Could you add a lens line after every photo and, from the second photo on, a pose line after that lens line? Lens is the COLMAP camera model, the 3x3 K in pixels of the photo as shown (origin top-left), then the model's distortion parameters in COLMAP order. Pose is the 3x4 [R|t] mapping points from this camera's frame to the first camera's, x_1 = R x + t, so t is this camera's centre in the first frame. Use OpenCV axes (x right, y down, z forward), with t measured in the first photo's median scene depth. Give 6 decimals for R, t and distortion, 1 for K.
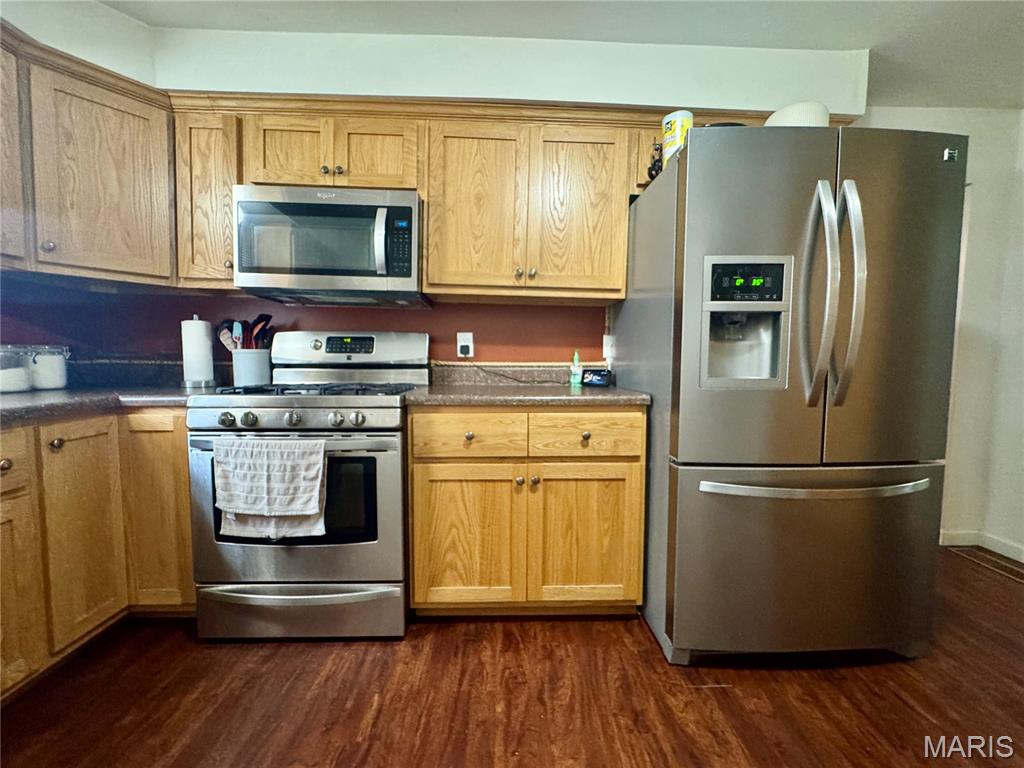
lens RADIAL K [[407.1, 0, 511.1], [0, 407.1, 384.2], [0, 0, 1]] dist [-0.004451, 0.000327]
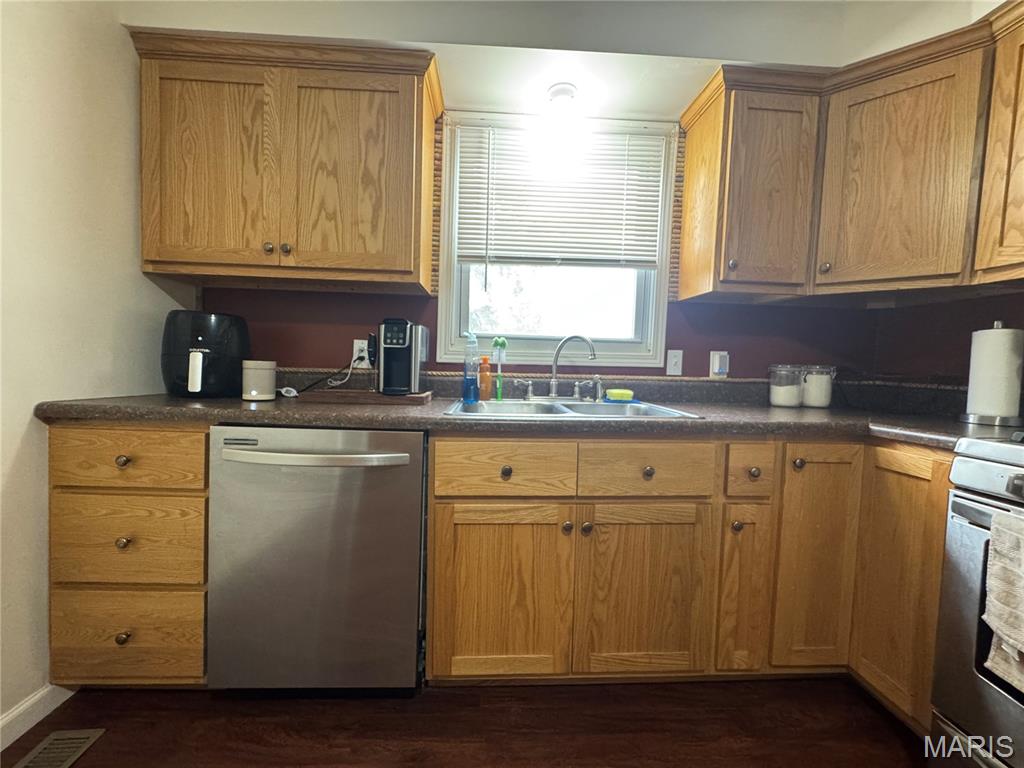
lens RADIAL K [[407.1, 0, 511.1], [0, 407.1, 384.2], [0, 0, 1]] dist [-0.004451, 0.000327]
pose [[0.018896, 0.040306, -0.999009, -0.125179], [-0.095878, 0.994655, 0.038317, -0.013067], [0.995214, 0.095059, 0.022659, 0.215492]]
